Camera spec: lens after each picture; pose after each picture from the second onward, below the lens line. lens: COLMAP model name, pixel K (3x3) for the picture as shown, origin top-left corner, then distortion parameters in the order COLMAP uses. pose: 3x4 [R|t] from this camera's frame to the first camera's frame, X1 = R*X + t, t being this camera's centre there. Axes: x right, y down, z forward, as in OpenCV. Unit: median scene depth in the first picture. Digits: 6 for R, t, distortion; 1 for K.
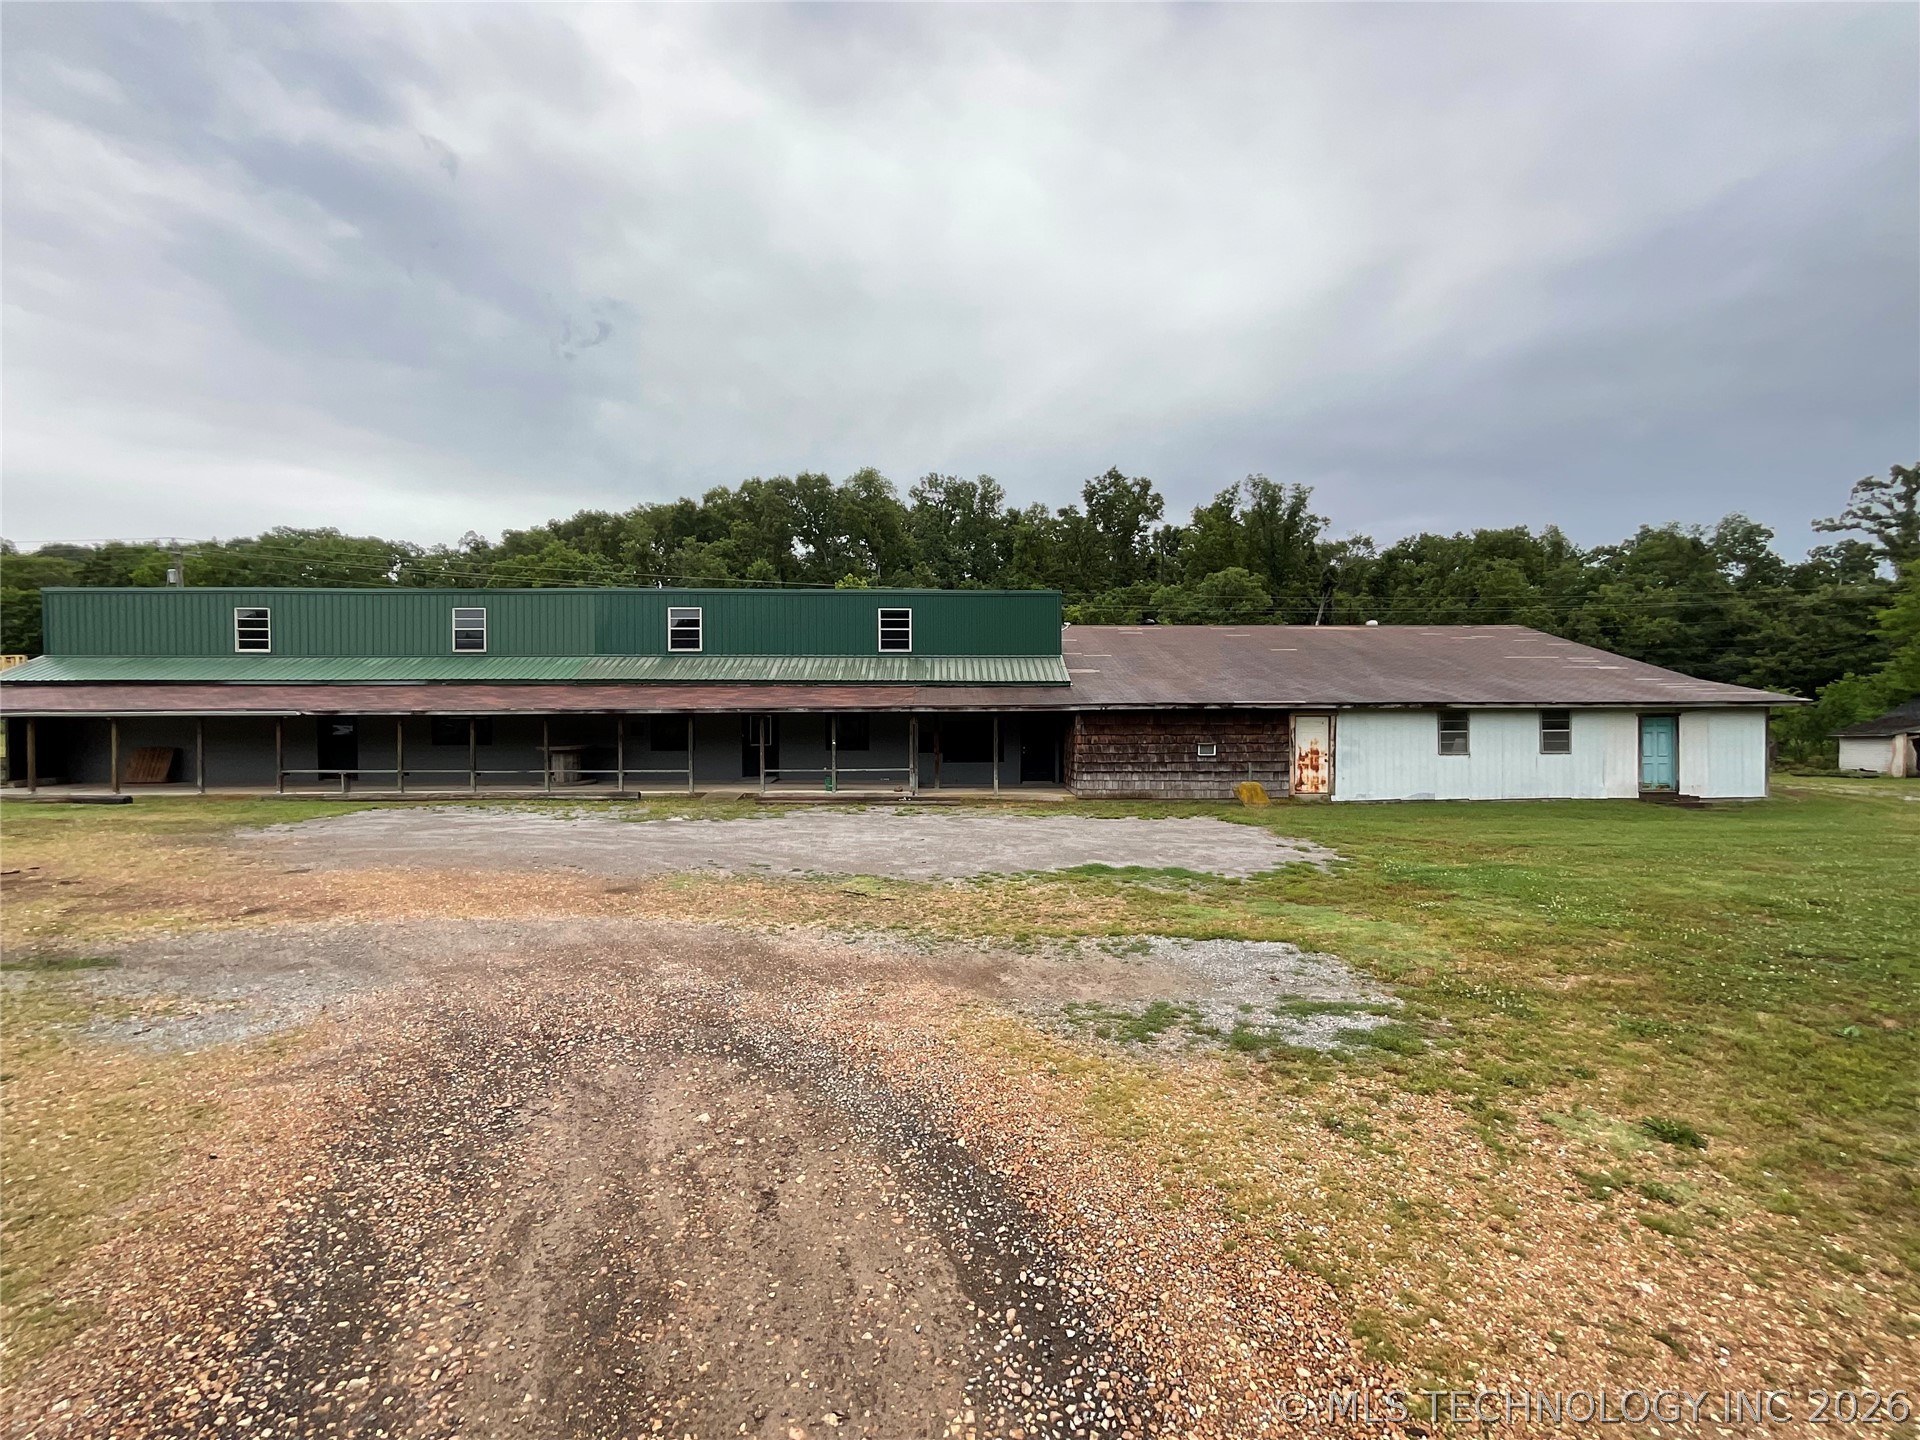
lens RADIAL K [[777.2, 0, 961.4], [0, 777.2, 719.0], [0, 0, 1]] dist [-0.000191, 0.000324]
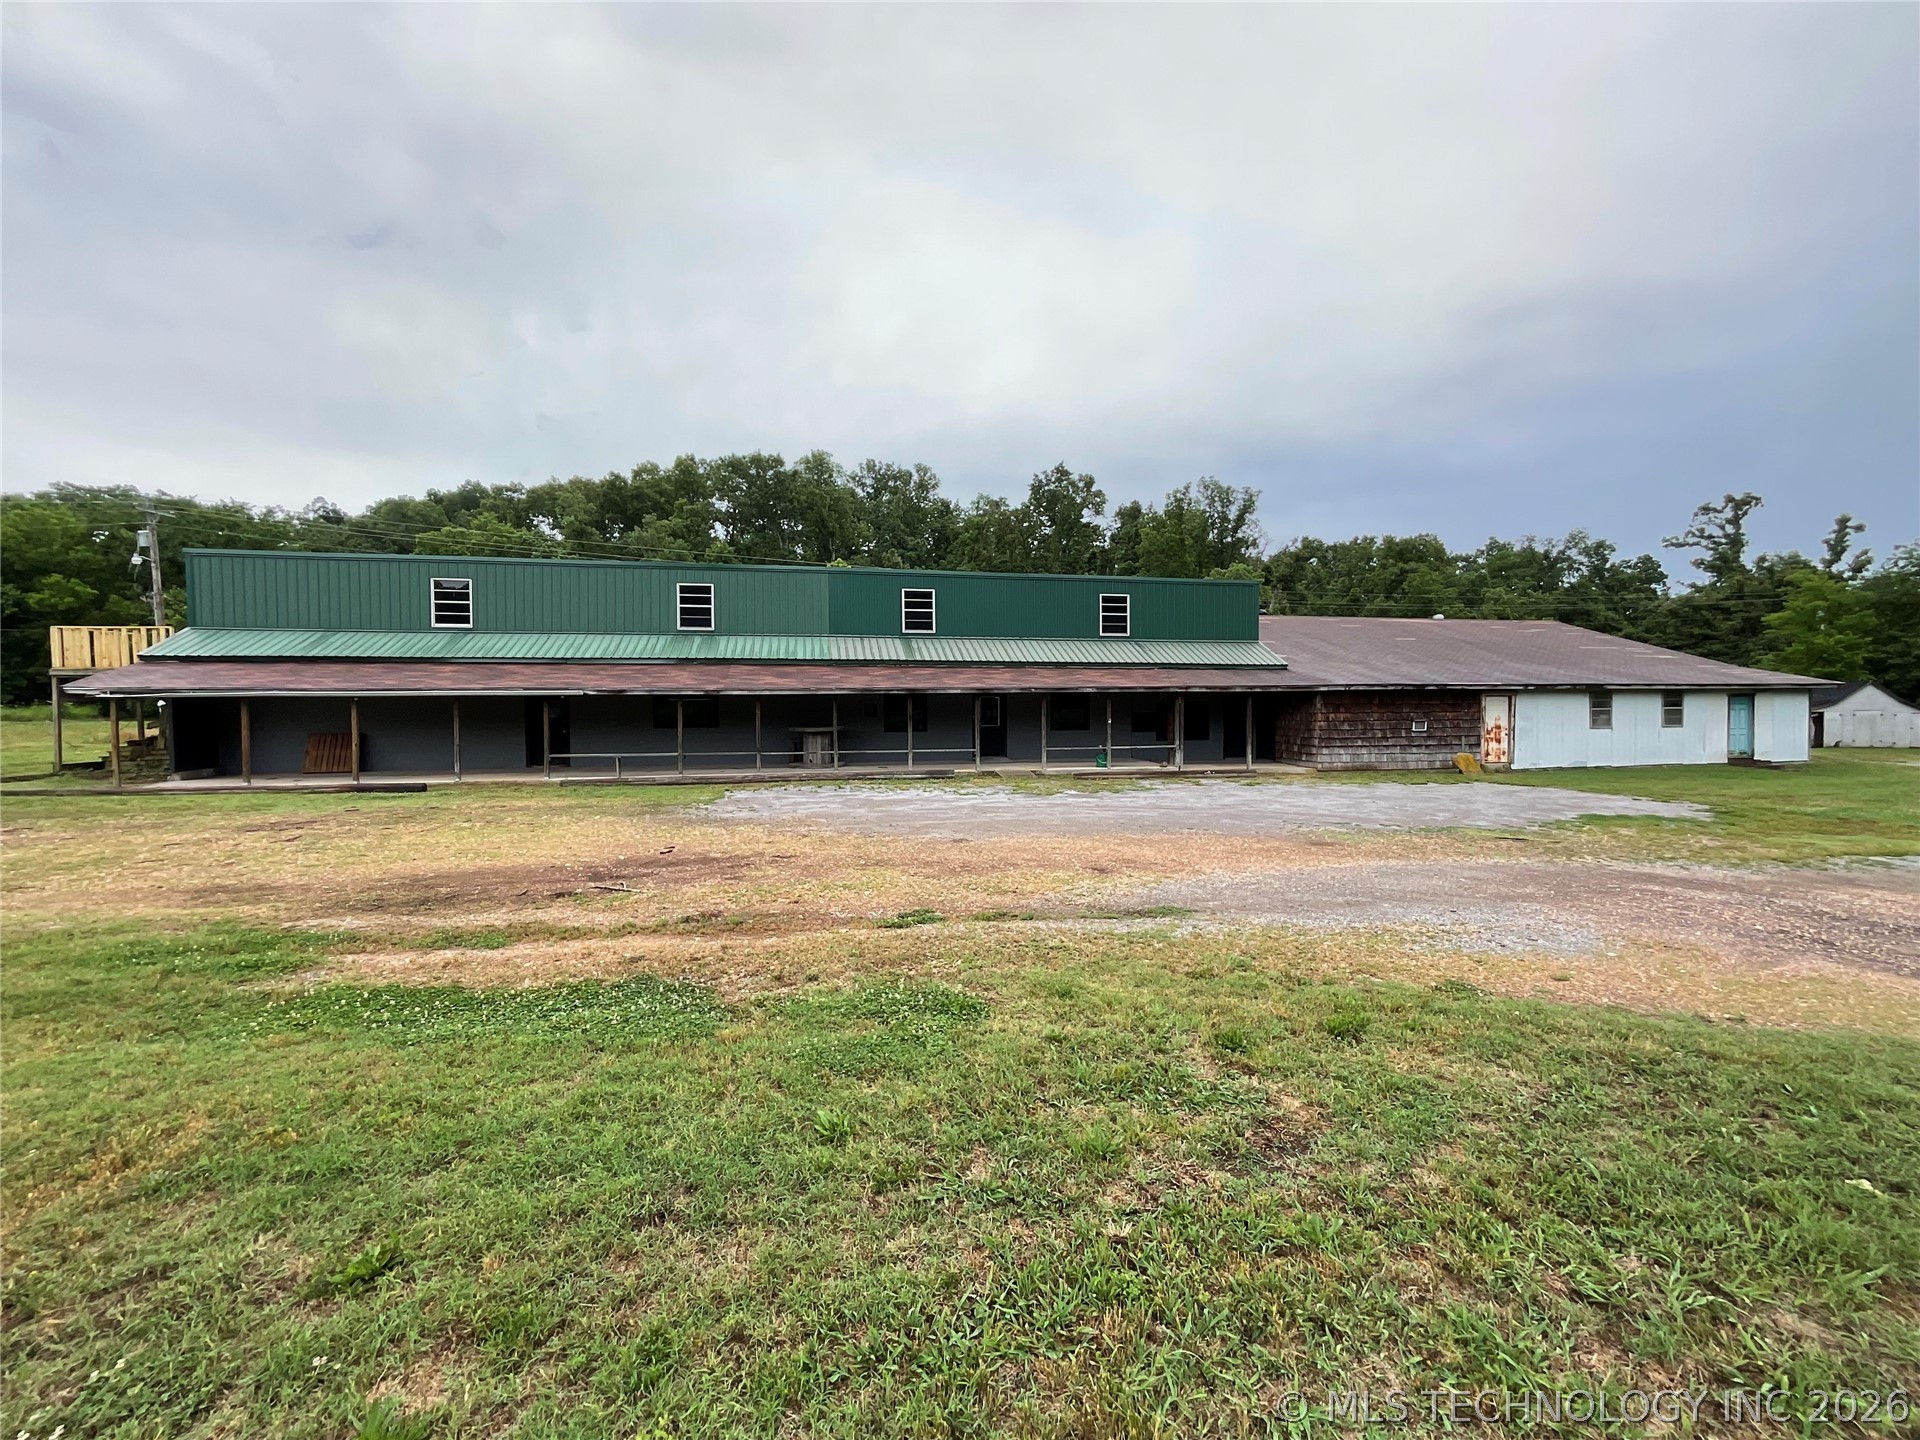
lens RADIAL K [[777.2, 0, 961.4], [0, 777.2, 719.0], [0, 0, 1]] dist [-0.000191, 0.000324]
pose [[0.985181, -0.005902, 0.171416, -0.529469], [0.003687, 0.999906, 0.013240, 0.012472], [-0.171478, -0.012412, 0.985110, 0.001319]]
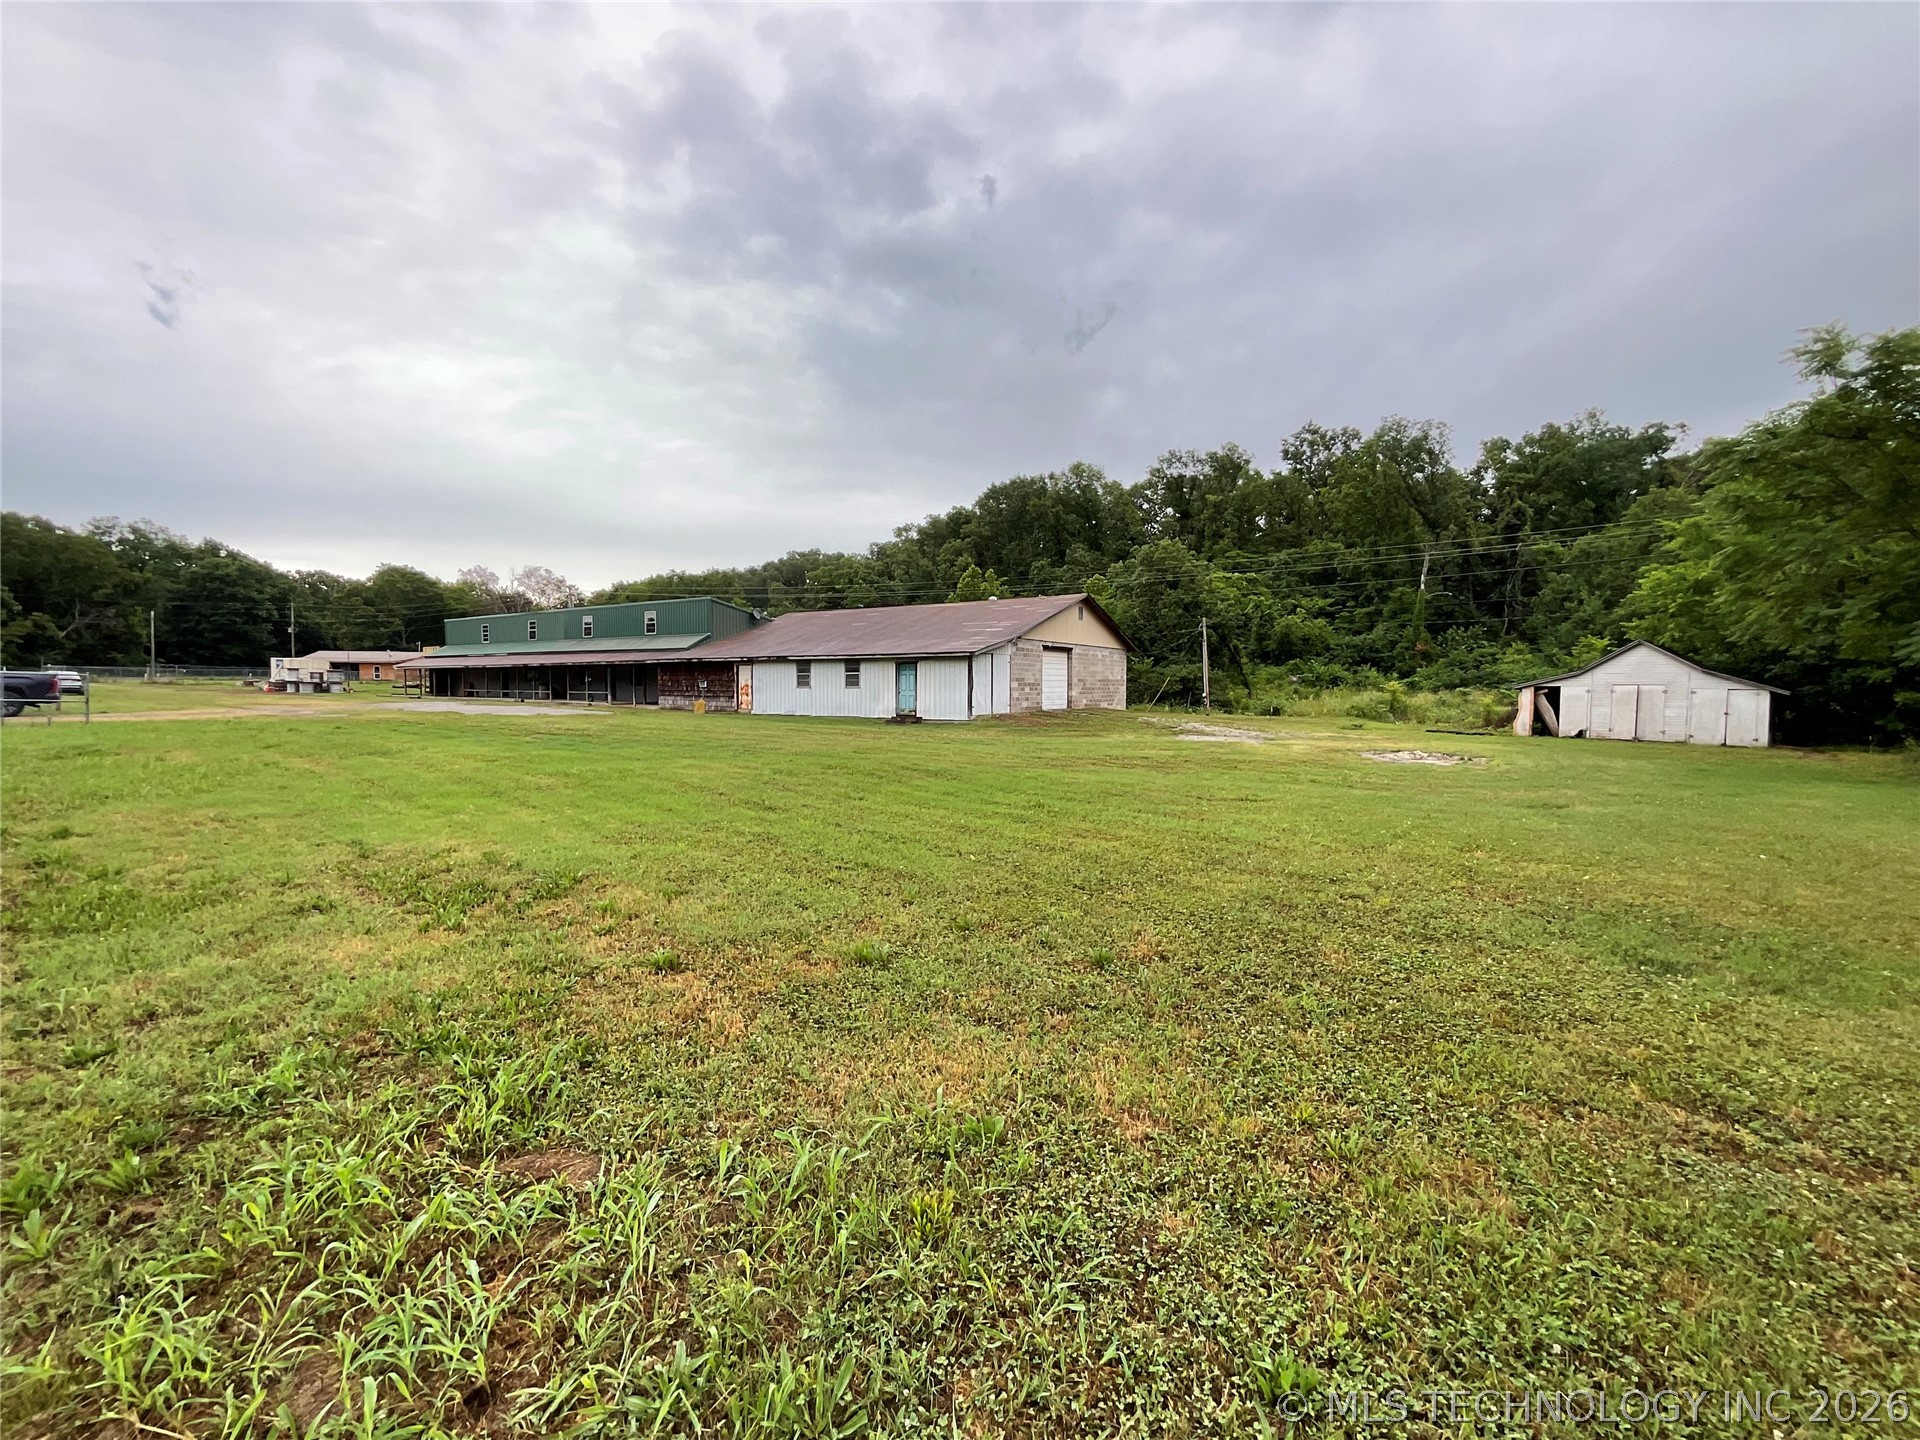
lens RADIAL K [[771.3, 0, 960.0], [0, 771.3, 720.0], [0, 0, 1]] dist [0.000559, 0.000179]
pose [[0.824420, 0.033117, -0.565009, 1.831739], [-0.010534, 0.999012, 0.043184, 0.040374], [0.565880, -0.029649, 0.823954, -0.154628]]
